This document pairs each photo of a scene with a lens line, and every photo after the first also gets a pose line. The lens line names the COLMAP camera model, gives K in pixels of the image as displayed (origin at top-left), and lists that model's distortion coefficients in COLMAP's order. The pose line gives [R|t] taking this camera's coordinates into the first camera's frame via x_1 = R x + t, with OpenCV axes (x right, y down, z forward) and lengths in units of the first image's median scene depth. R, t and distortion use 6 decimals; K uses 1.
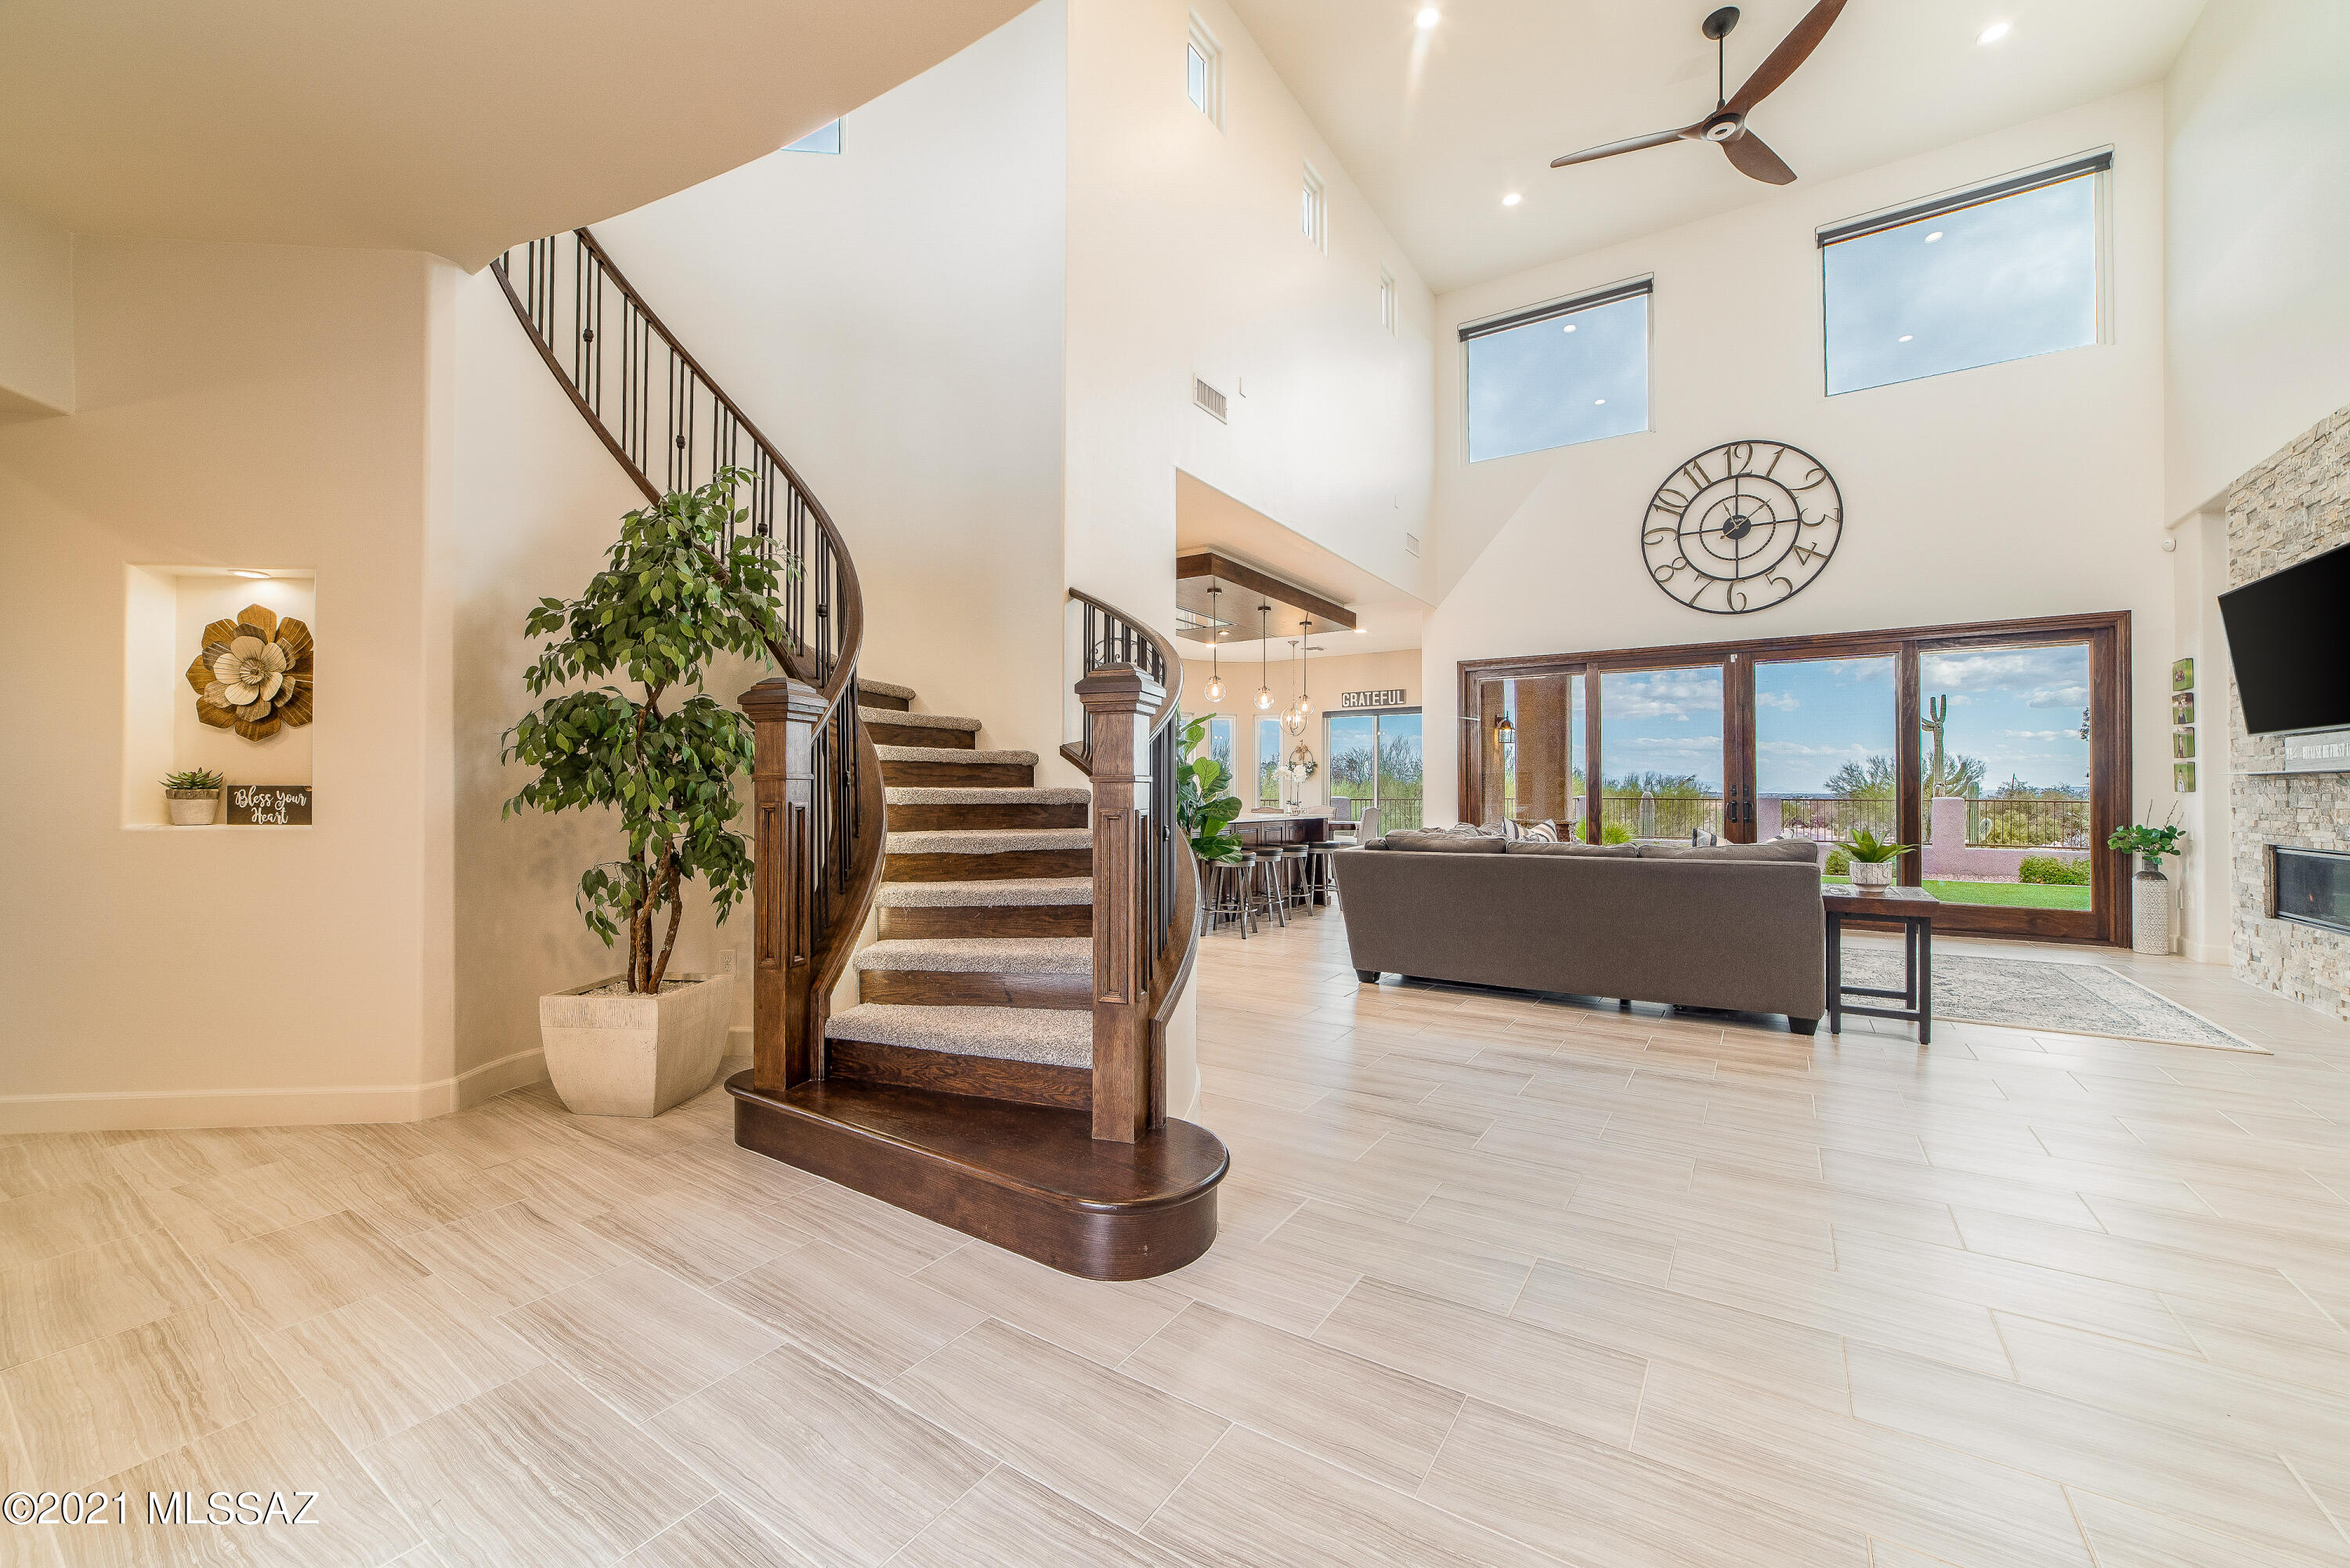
lens RADIAL K [[921.3, 0, 1160.0], [0, 921.3, 776.2], [0, 0, 1]] dist [-0.022830, 0.008268]
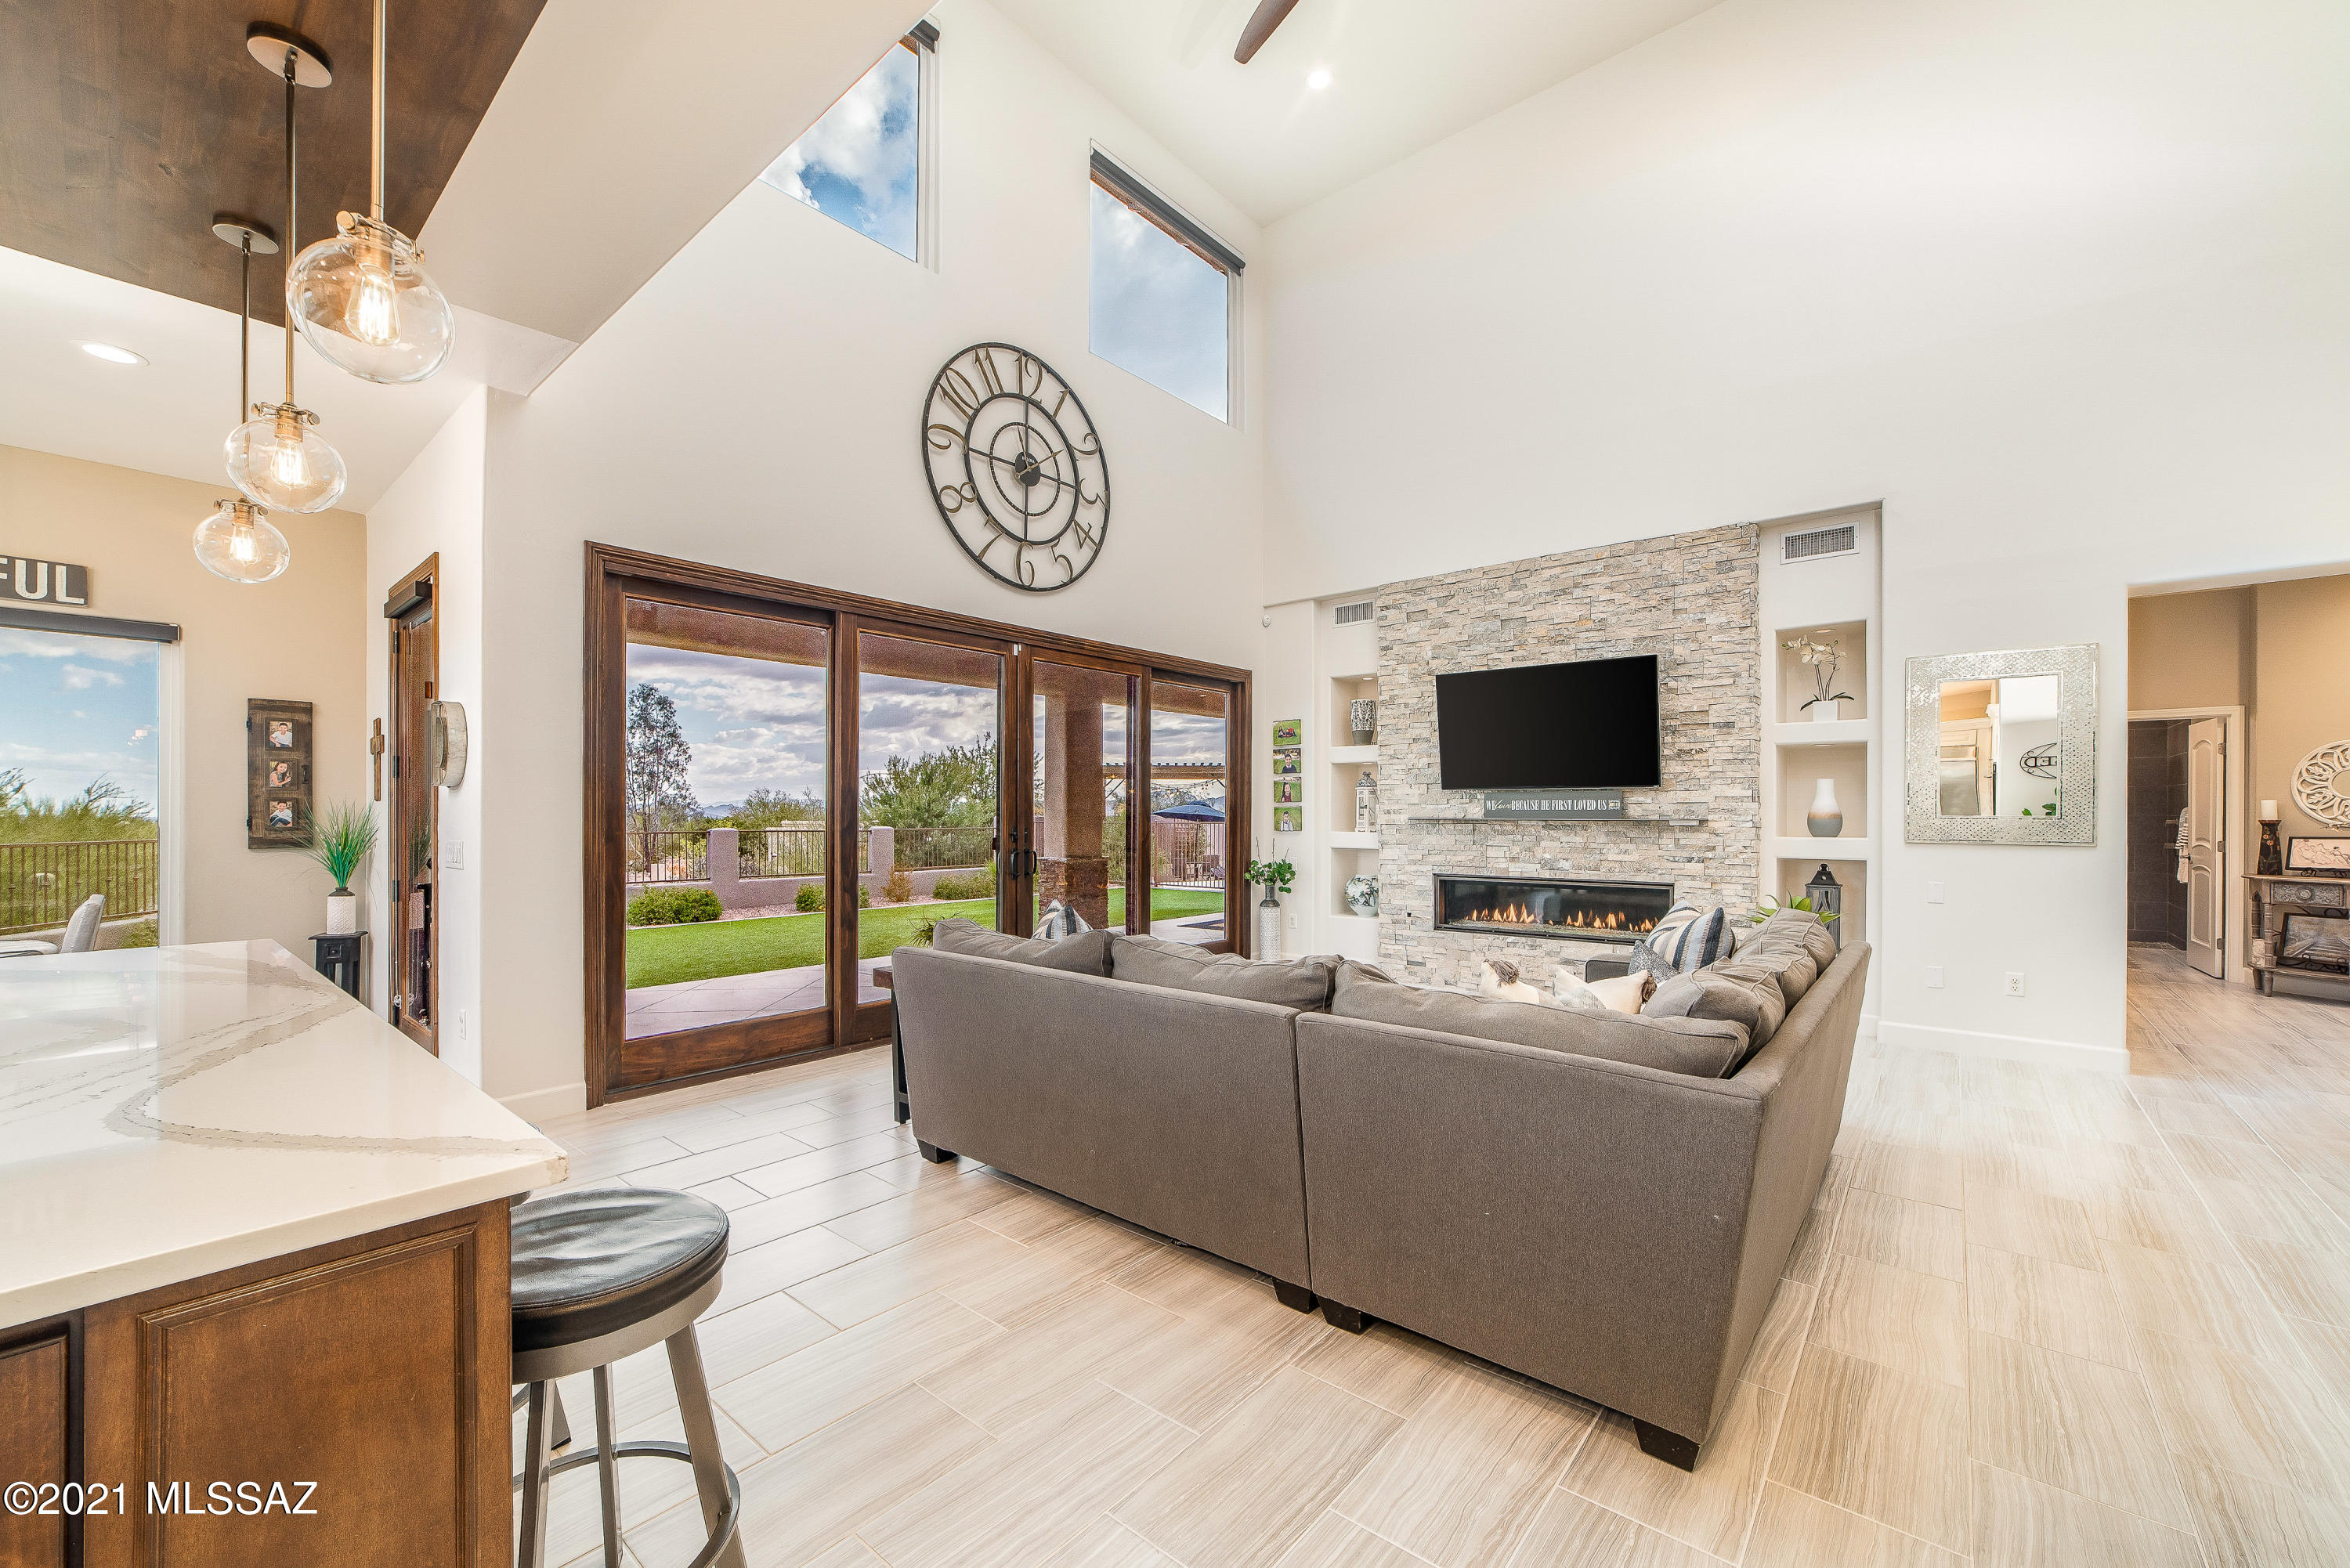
lens RADIAL K [[921.3, 0, 1187.9], [0, 921.3, 818.9], [0, 0, 1]] dist [-0.022830, 0.008268]
pose [[0.102196, -0.007569, 0.994735, -0.091949], [-0.016543, 0.999820, 0.009308, -0.006296], [-0.994627, -0.017407, 0.102053, 0.918844]]
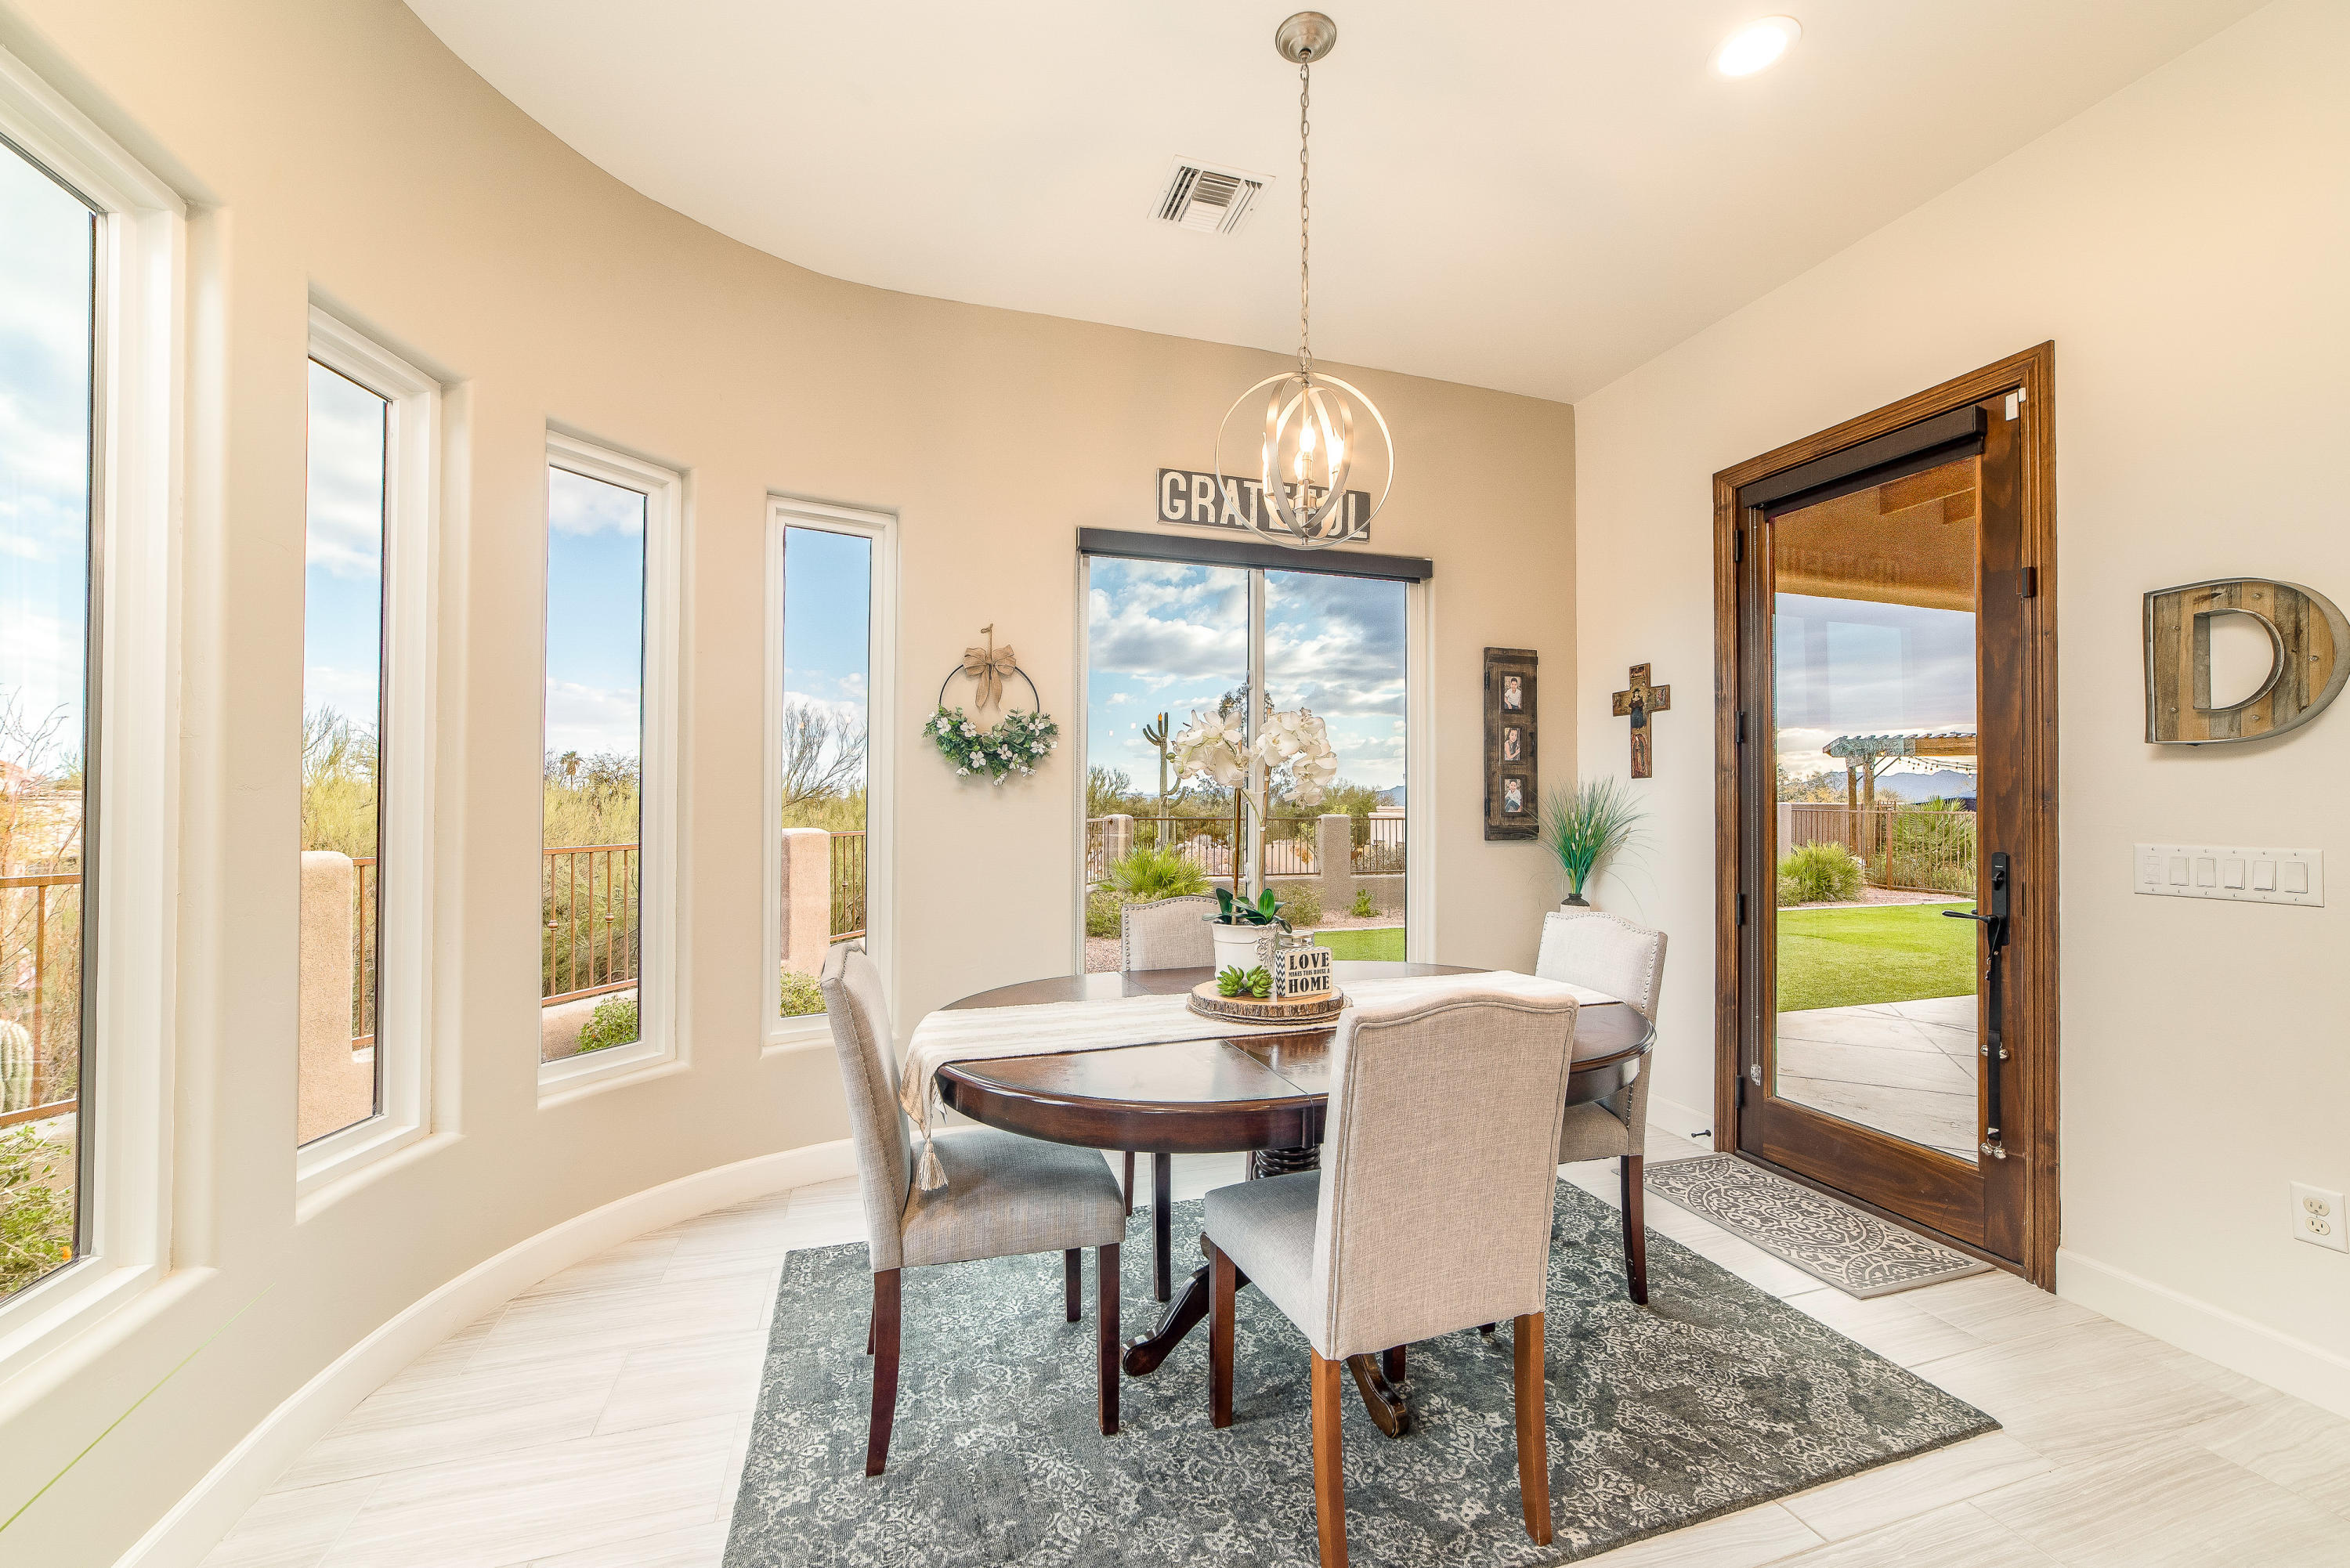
lens RADIAL K [[921.3, 0, 1156.6], [0, 921.3, 788.8], [0, 0, 1]] dist [-0.022830, 0.008268]
pose [[0.617254, 0.009379, 0.786708, -0.025687], [-0.017003, 0.999854, 0.001421, 0.007043], [-0.786580, -0.014253, 0.617324, 1.528185]]
